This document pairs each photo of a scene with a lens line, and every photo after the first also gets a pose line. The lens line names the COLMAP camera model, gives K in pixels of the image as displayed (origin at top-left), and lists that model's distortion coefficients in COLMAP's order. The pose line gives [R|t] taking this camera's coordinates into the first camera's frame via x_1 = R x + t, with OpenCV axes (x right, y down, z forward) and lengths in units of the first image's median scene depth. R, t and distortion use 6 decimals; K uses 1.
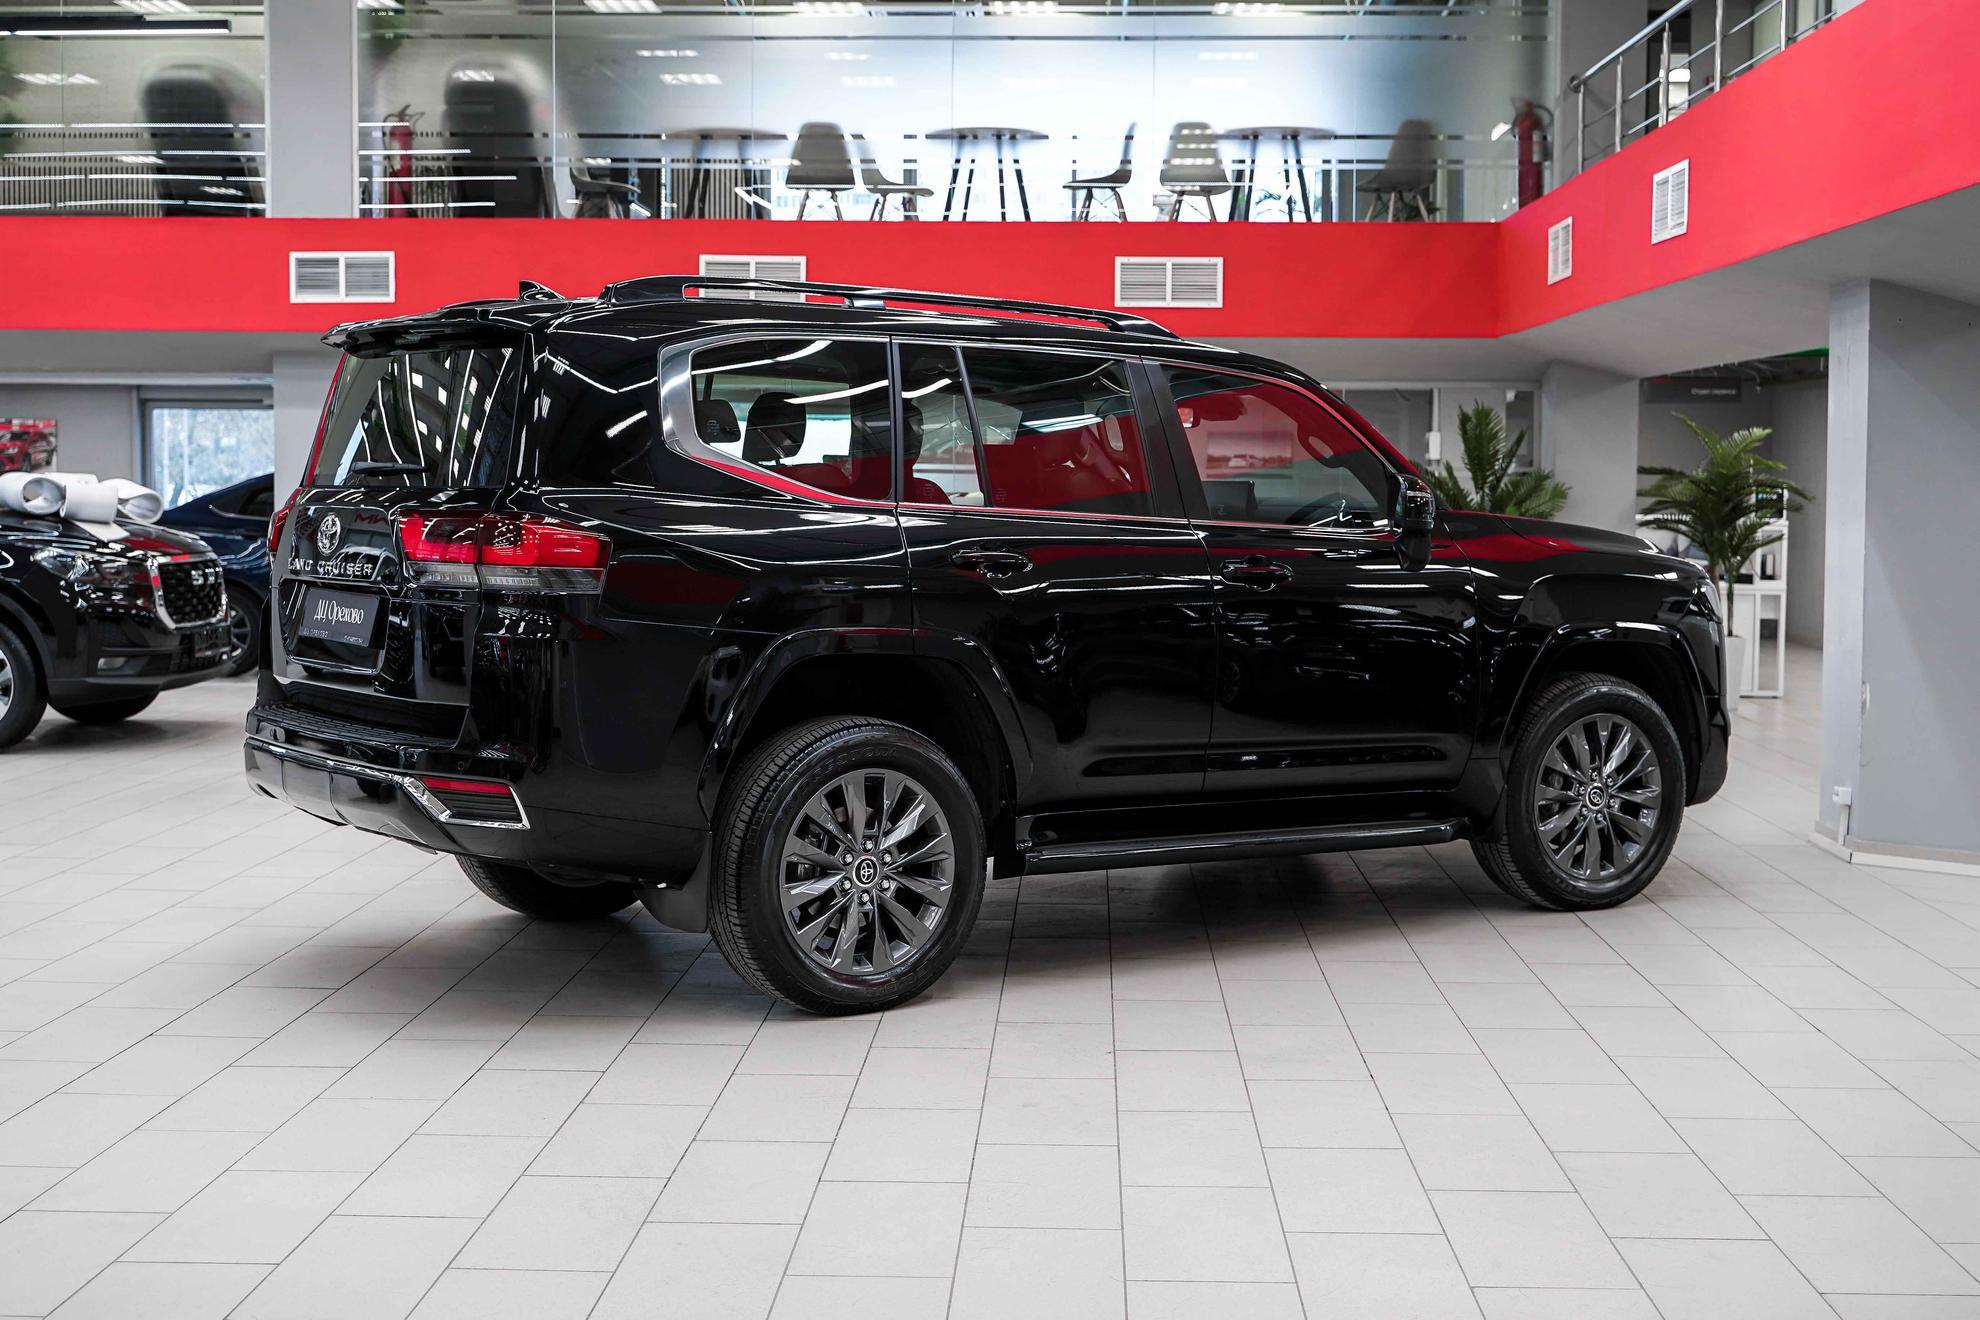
lens RADIAL K [[2436.9, 0, 982.7], [0, 2436.9, 642.9], [0, 0, 1]] dist [0.001915, 0.037257]
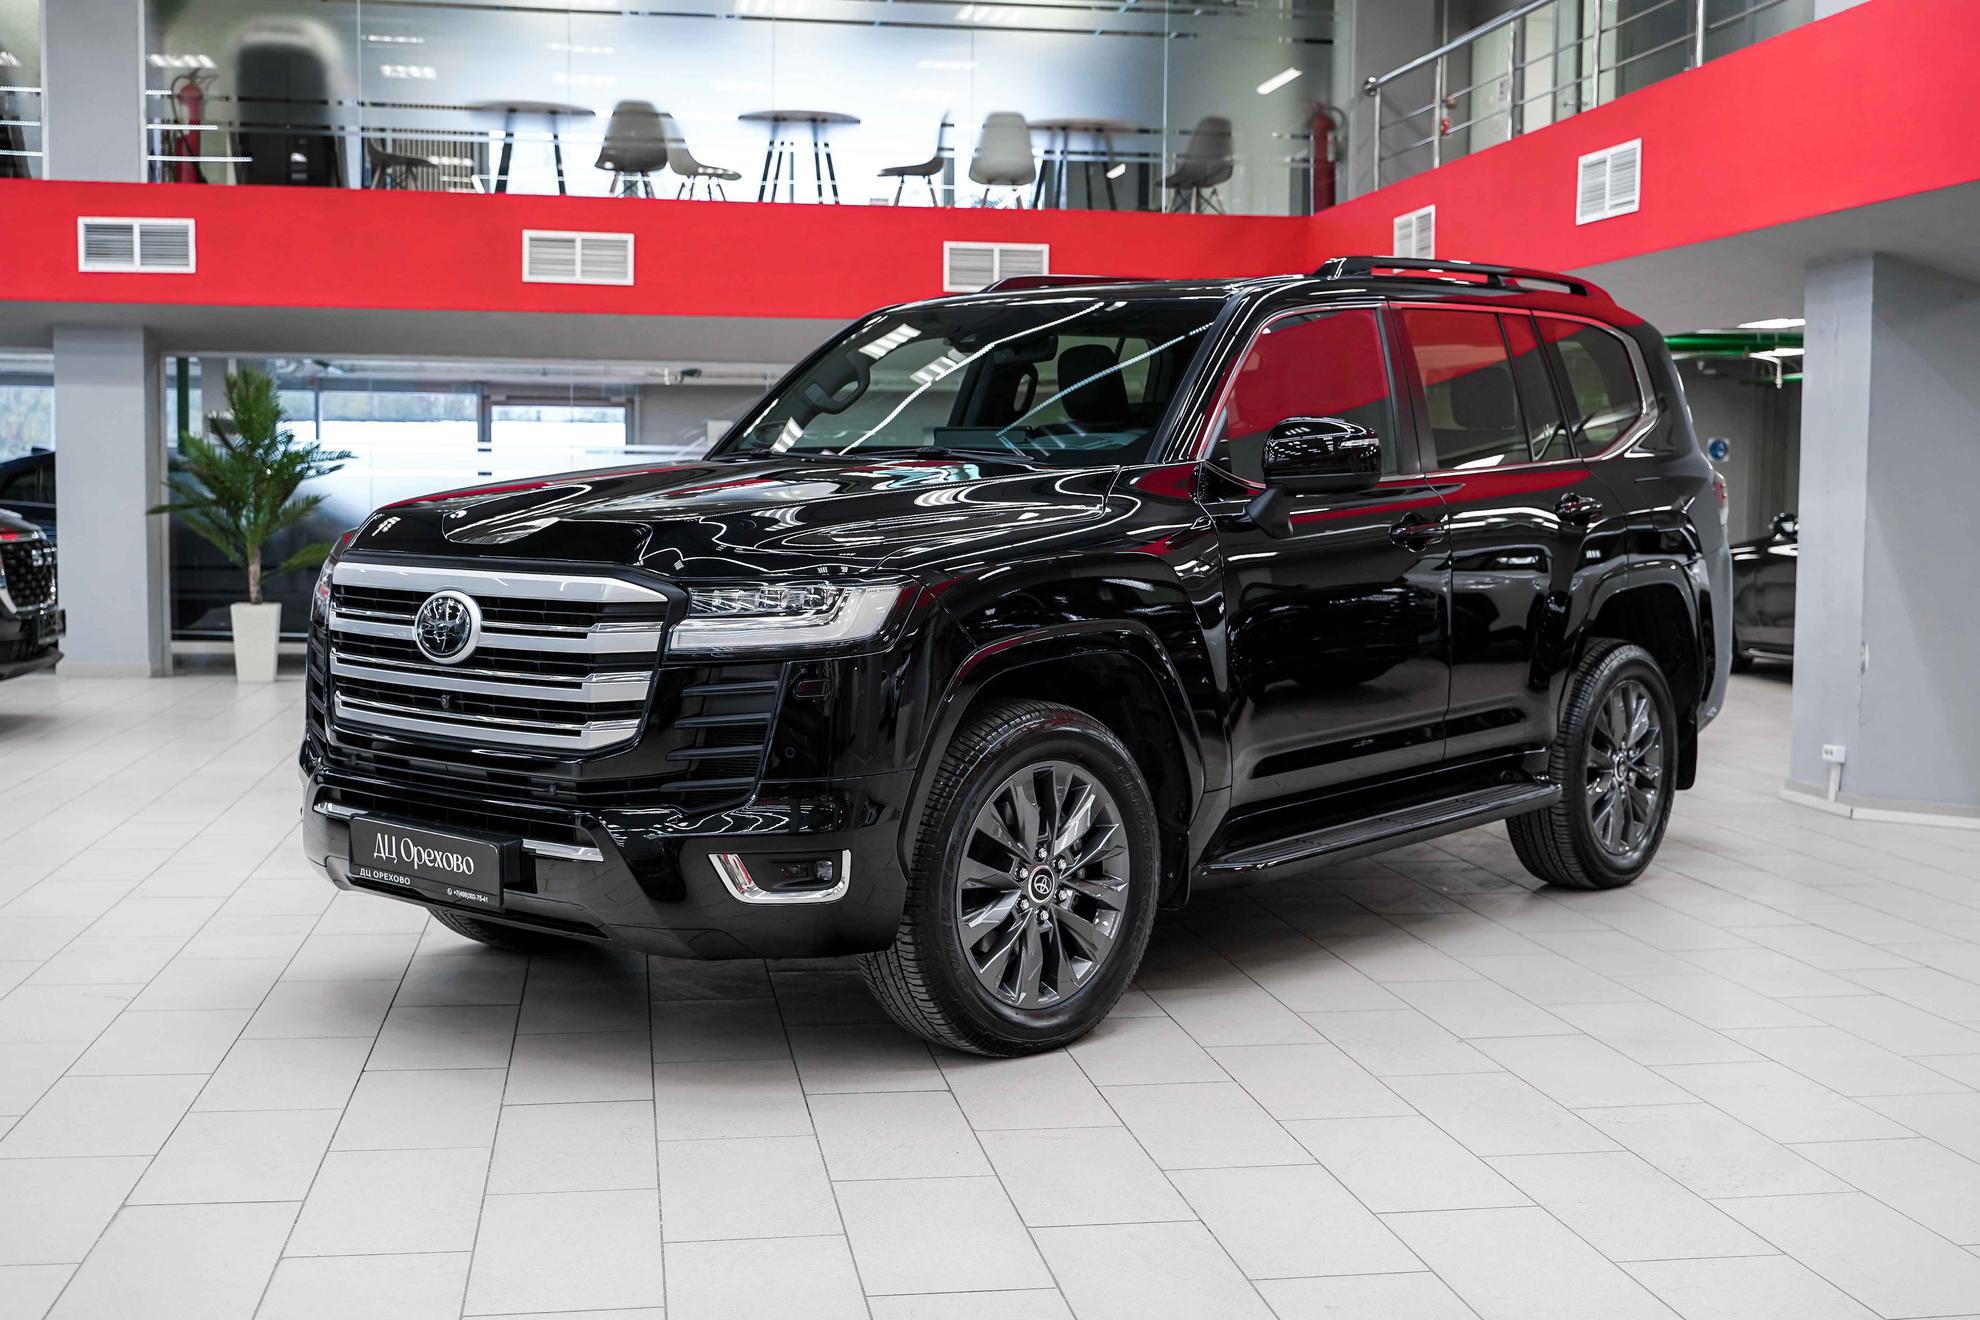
lens RADIAL K [[2239.2, 0, 985.6], [0, 2239.2, 683.1], [0, 0, 1]] dist [0.000089, 0.006780]
pose [[0.981892, -0.014255, 0.188905, -0.102475], [0.010367, 0.999714, 0.021555, 0.004842], [-0.189158, -0.019206, 0.981759, 0.076665]]
